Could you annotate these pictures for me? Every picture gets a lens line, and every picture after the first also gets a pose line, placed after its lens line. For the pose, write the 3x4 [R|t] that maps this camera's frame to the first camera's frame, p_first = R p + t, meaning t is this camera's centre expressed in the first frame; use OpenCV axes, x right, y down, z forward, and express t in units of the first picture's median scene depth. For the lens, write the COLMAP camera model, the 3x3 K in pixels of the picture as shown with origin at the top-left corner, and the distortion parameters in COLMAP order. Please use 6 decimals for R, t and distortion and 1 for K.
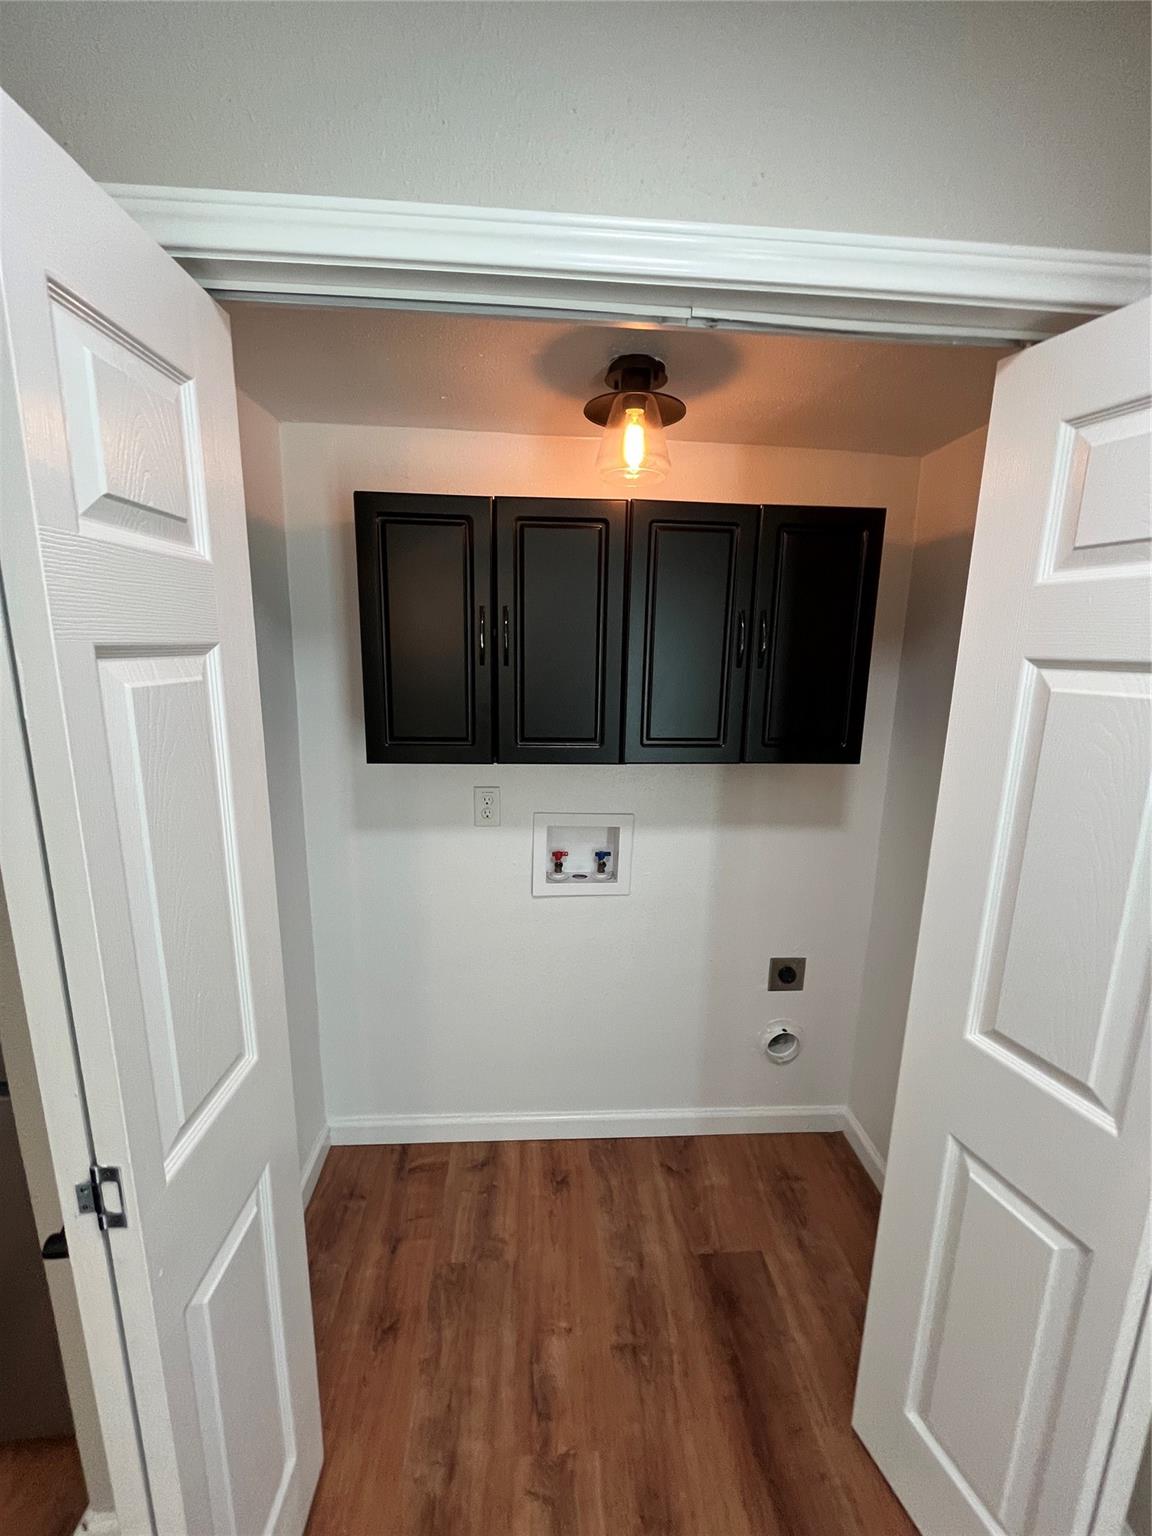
lens RADIAL K [[619.3, 0, 573.9], [0, 619.3, 768.4], [0, 0, 1]] dist [-0.002759, -0.000249]
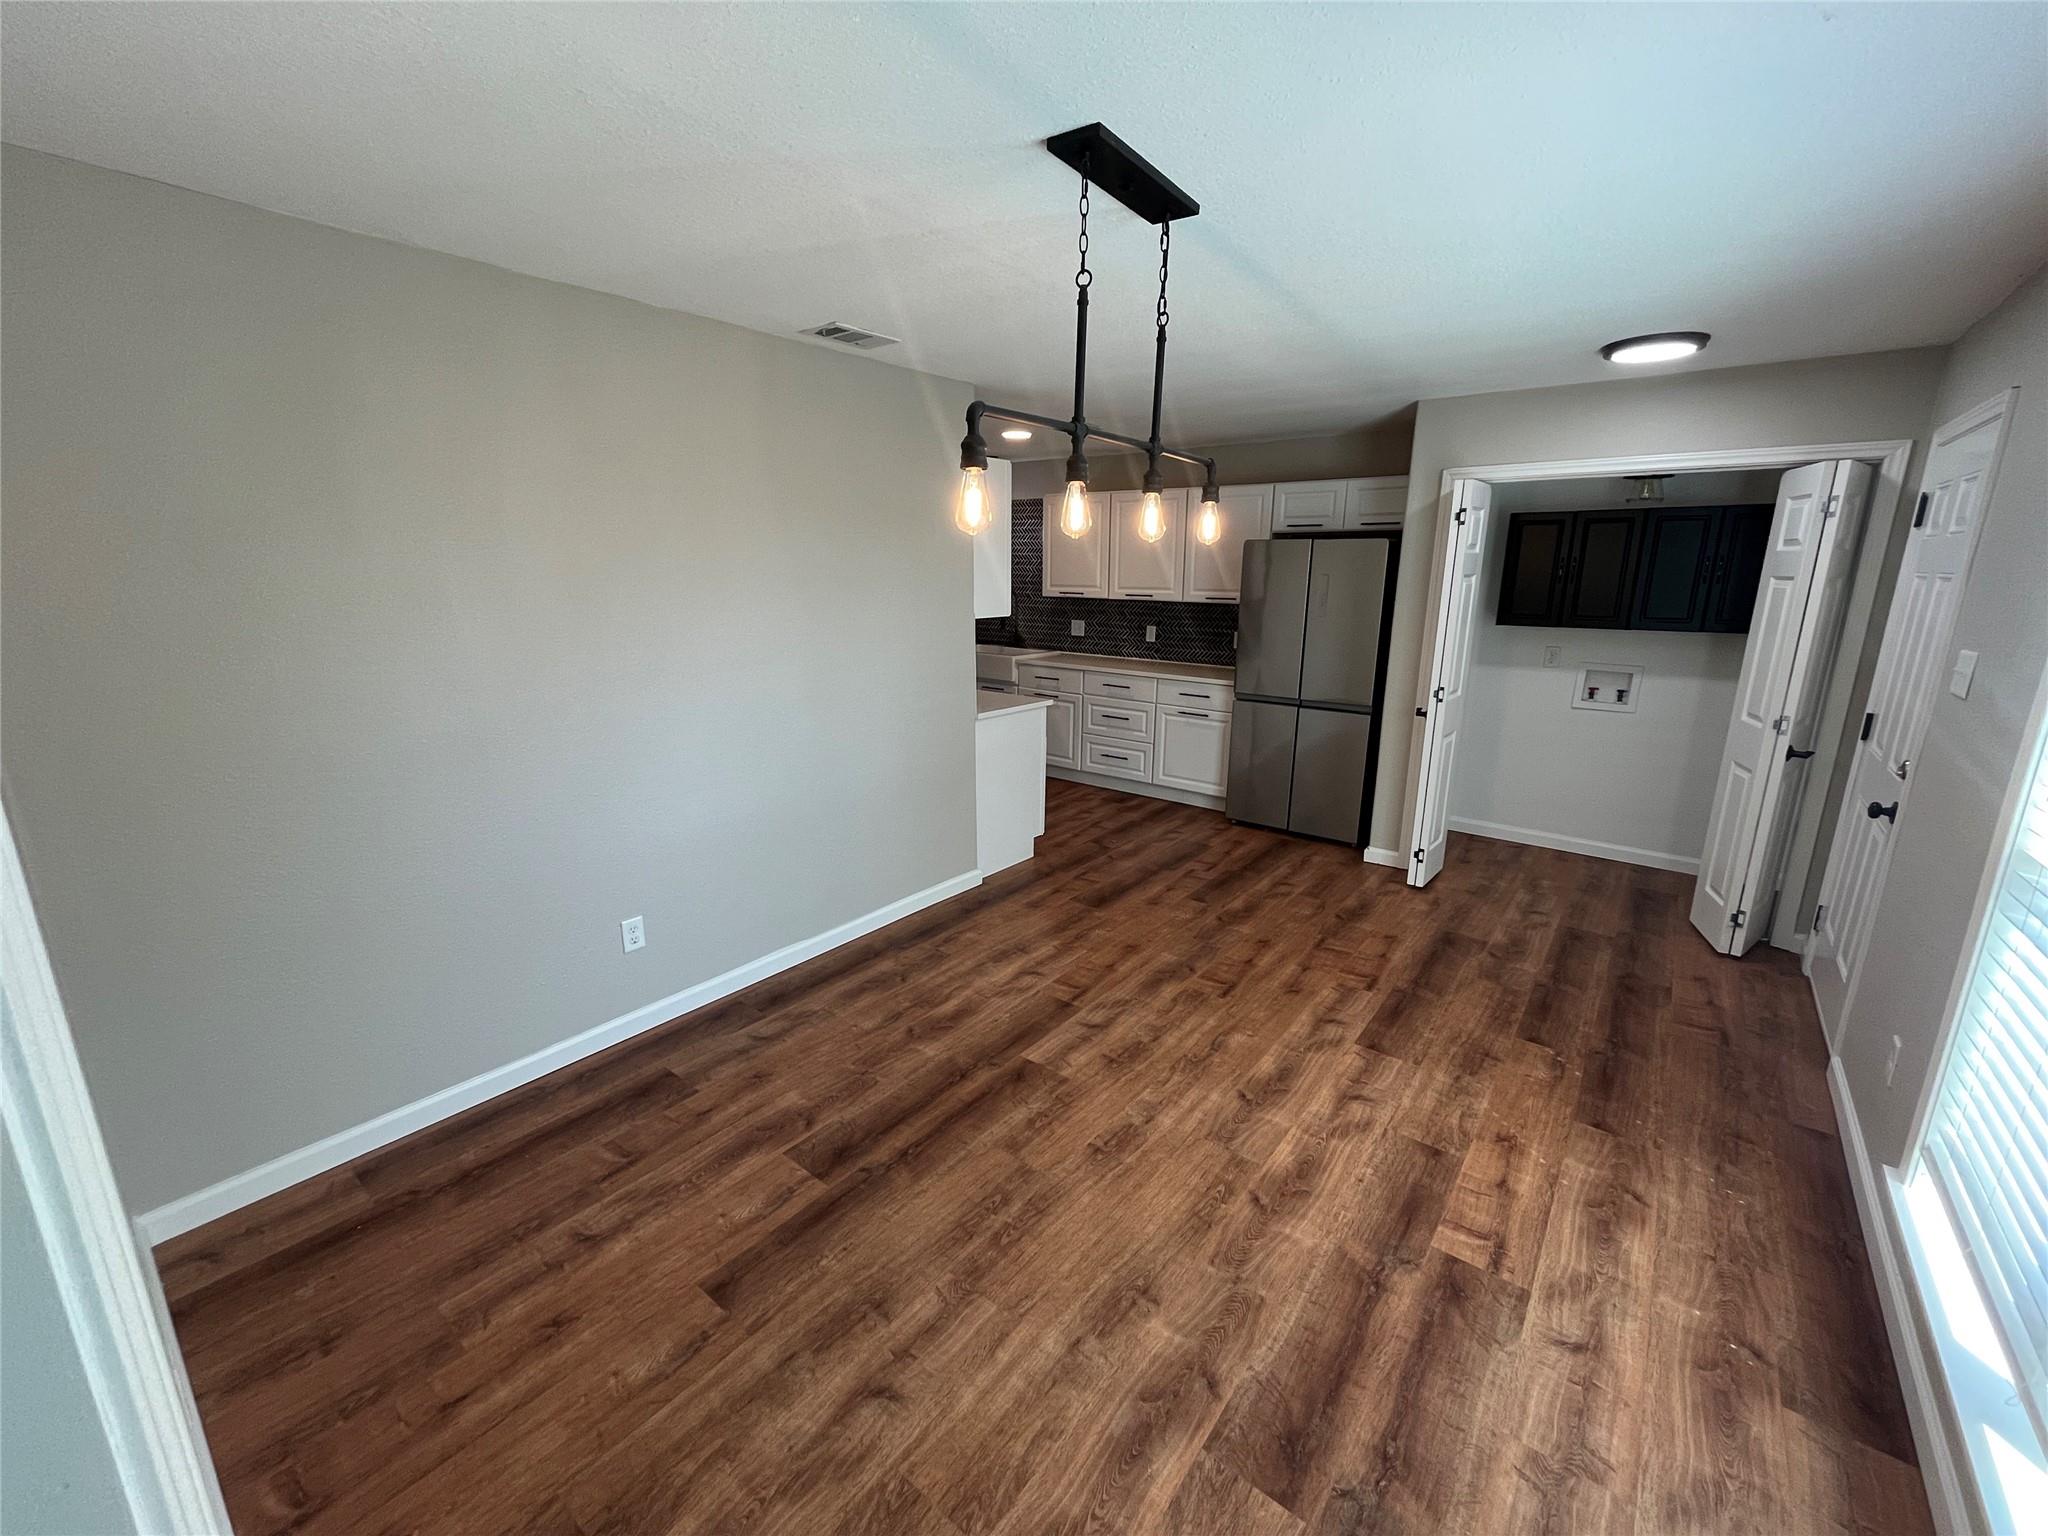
lens RADIAL K [[825.7, 0, 1026.7], [0, 825.7, 767.2], [0, 0, 1]] dist [-0.002759, -0.000249]
pose [[0.742013, 0.143632, -0.654818, 0.403956], [-0.125094, 0.989287, 0.075245, 0.437173], [0.658610, 0.026081, 0.752032, -2.139250]]
